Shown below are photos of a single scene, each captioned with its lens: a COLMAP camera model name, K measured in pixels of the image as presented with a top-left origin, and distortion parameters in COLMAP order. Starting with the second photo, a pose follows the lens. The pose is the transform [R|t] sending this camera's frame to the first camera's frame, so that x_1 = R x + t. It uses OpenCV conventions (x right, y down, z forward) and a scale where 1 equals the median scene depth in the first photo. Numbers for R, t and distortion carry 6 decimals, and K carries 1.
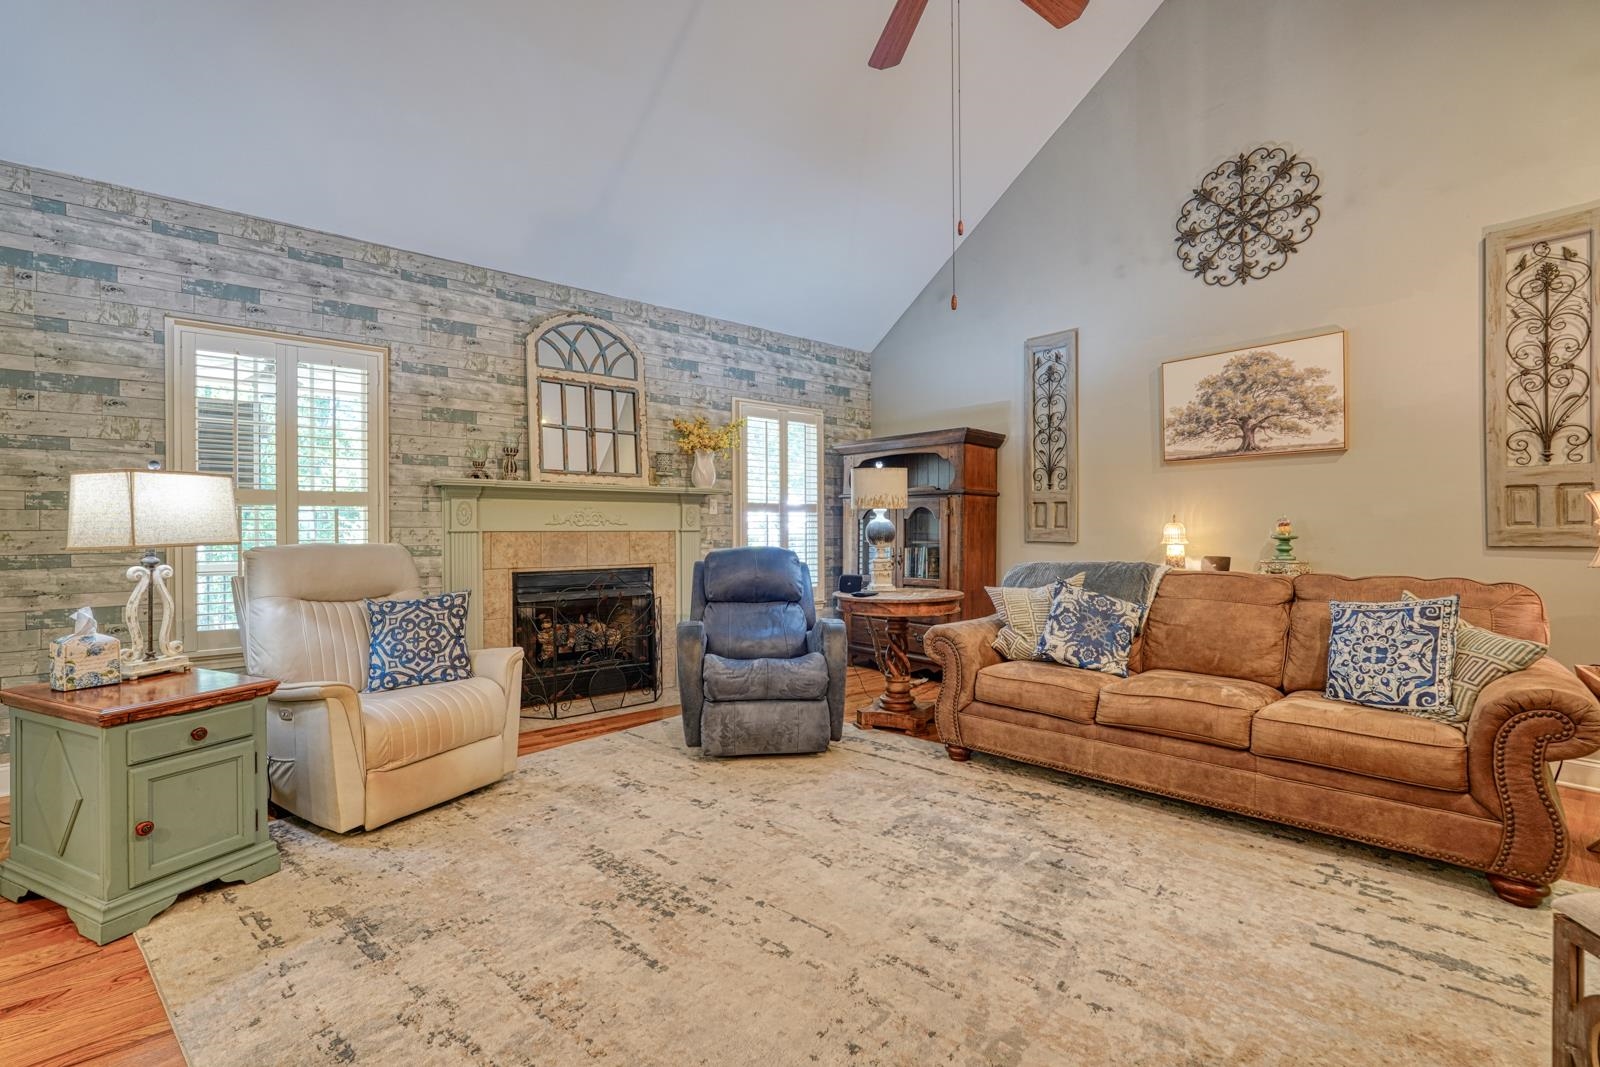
lens RADIAL K [[712.6, 0, 793.3], [0, 712.6, 531.7], [0, 0, 1]] dist [-0.021347, 0.011746]
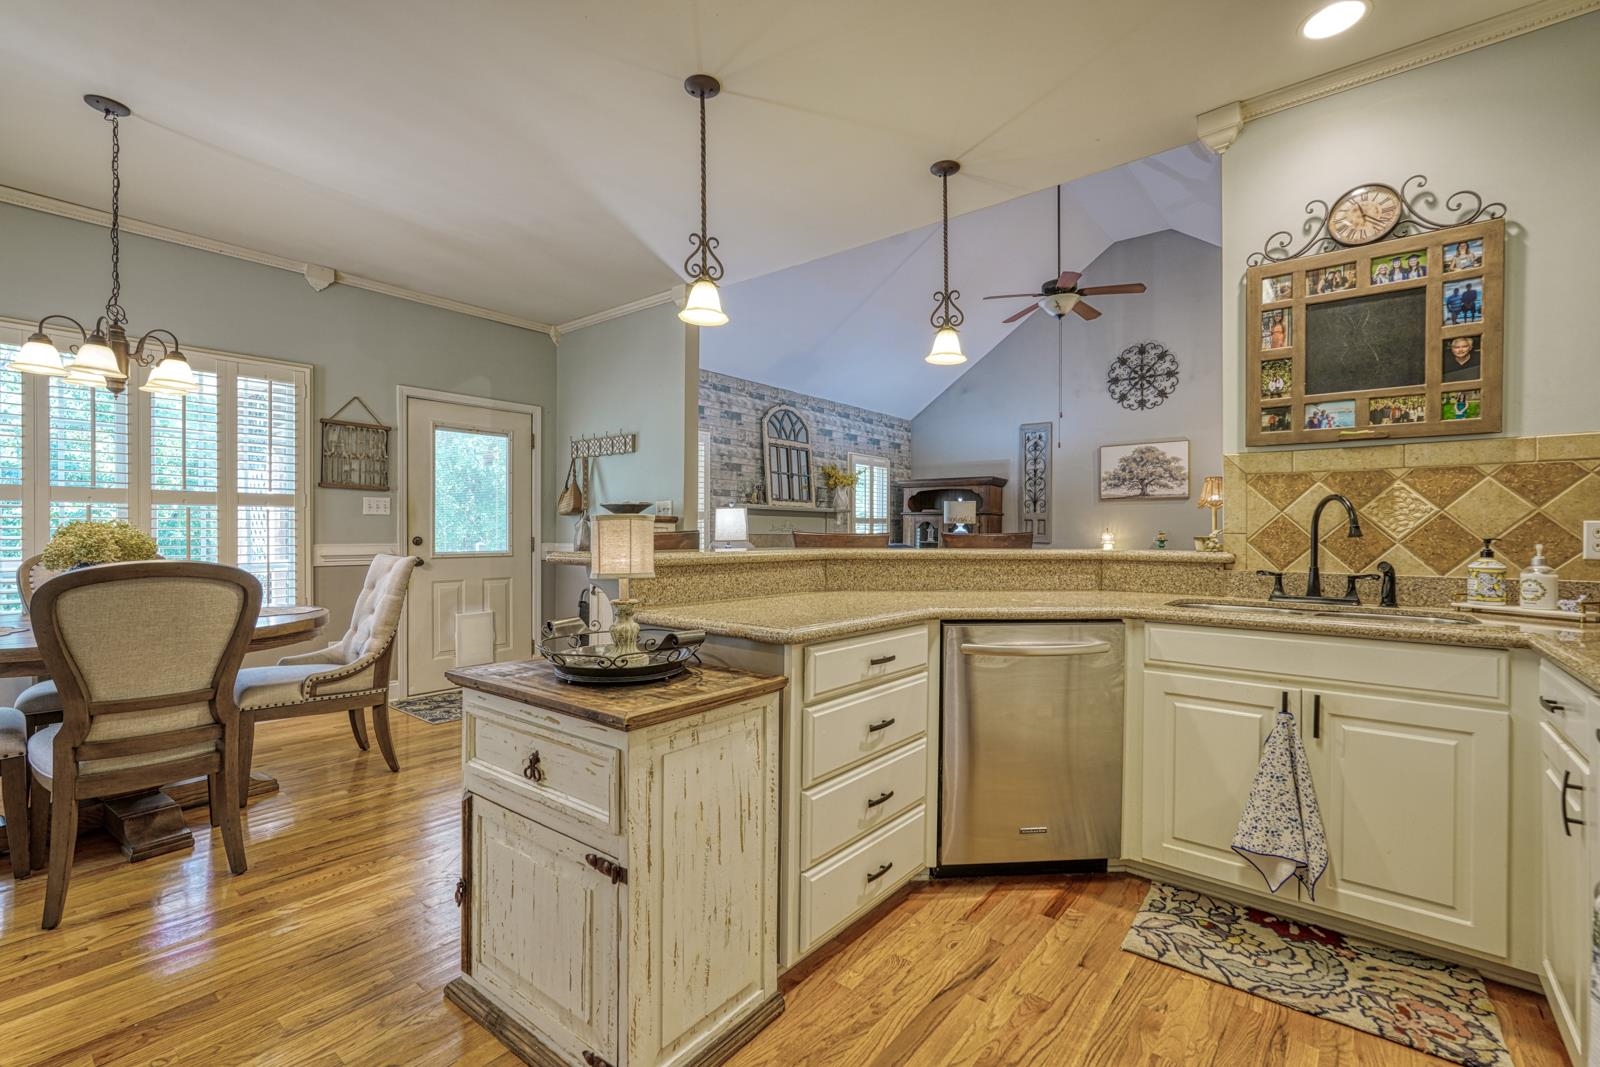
lens RADIAL K [[728.4, 0, 800.0], [0, 728.4, 533.5], [0, 0, 1]] dist [-0.001417, 0.000036]
pose [[0.980411, 0.007413, 0.196822, -0.680625], [-0.006518, 0.999965, -0.005196, 0.006154], [-0.196853, 0.003811, 0.980426, -0.781300]]
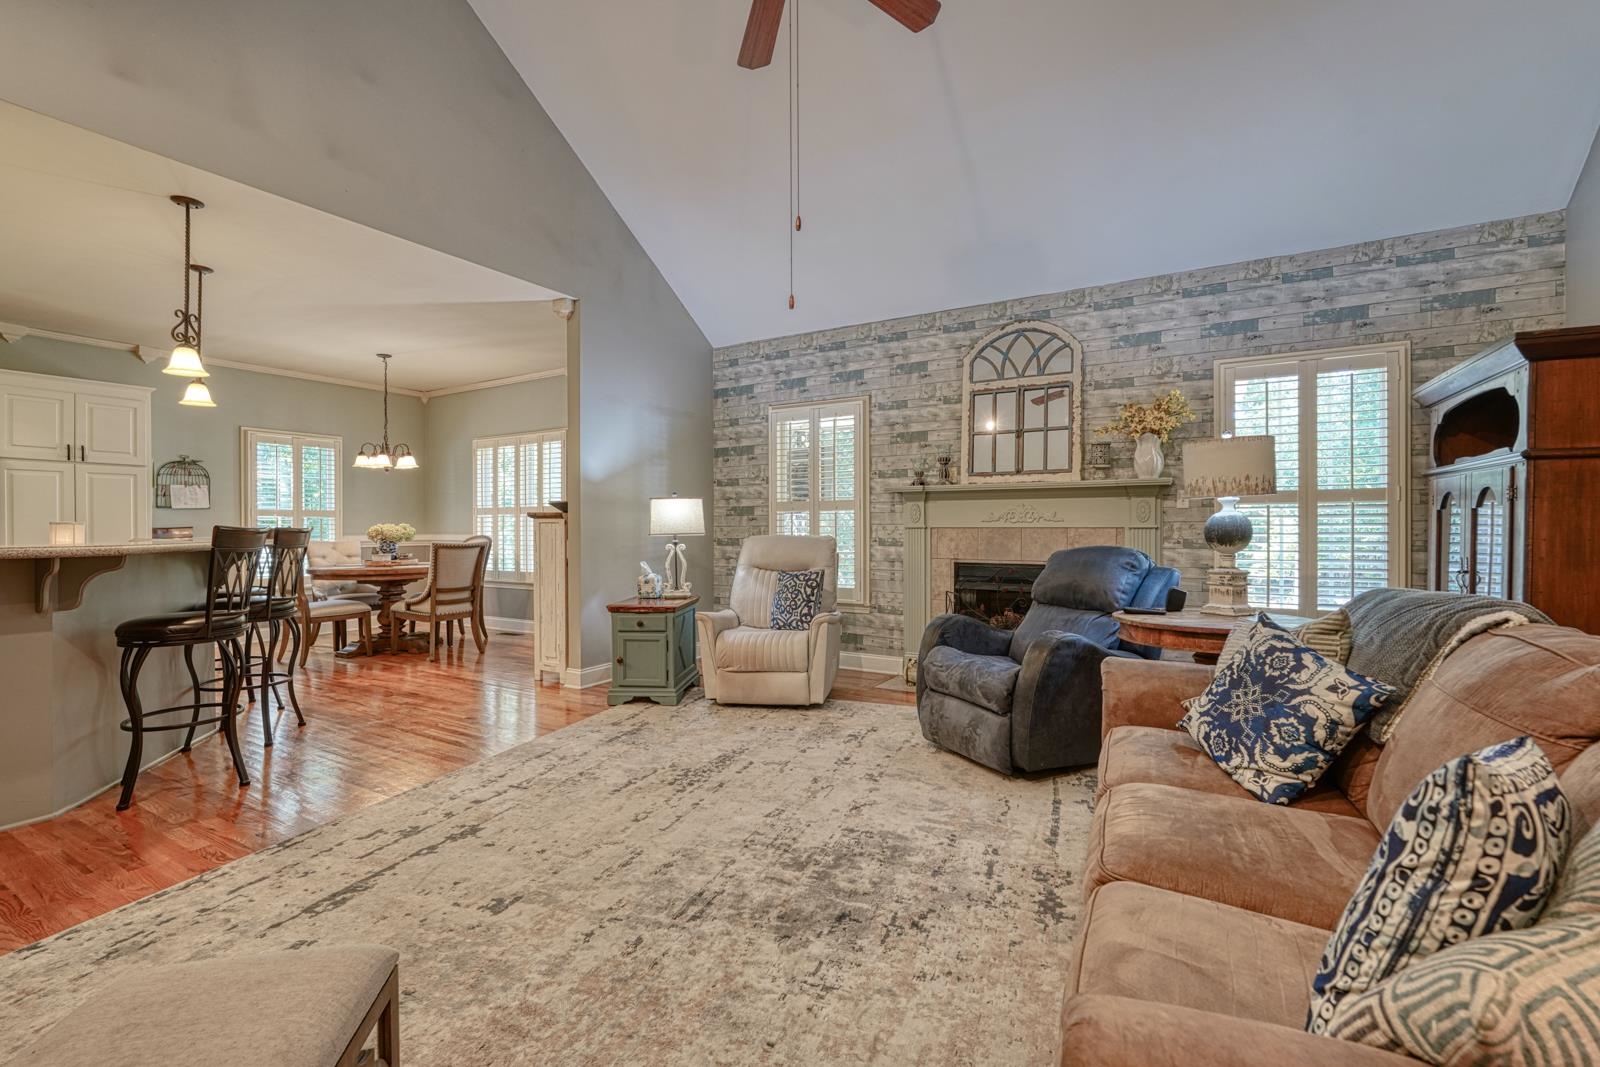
lens RADIAL K [[712.6, 0, 793.3], [0, 712.6, 531.7], [0, 0, 1]] dist [-0.021347, 0.011746]
pose [[0.324341, 0.008661, -0.945900, 0.682882], [-0.002605, 0.999962, 0.008263, -0.003020], [0.945936, -0.000216, 0.324352, 0.390527]]
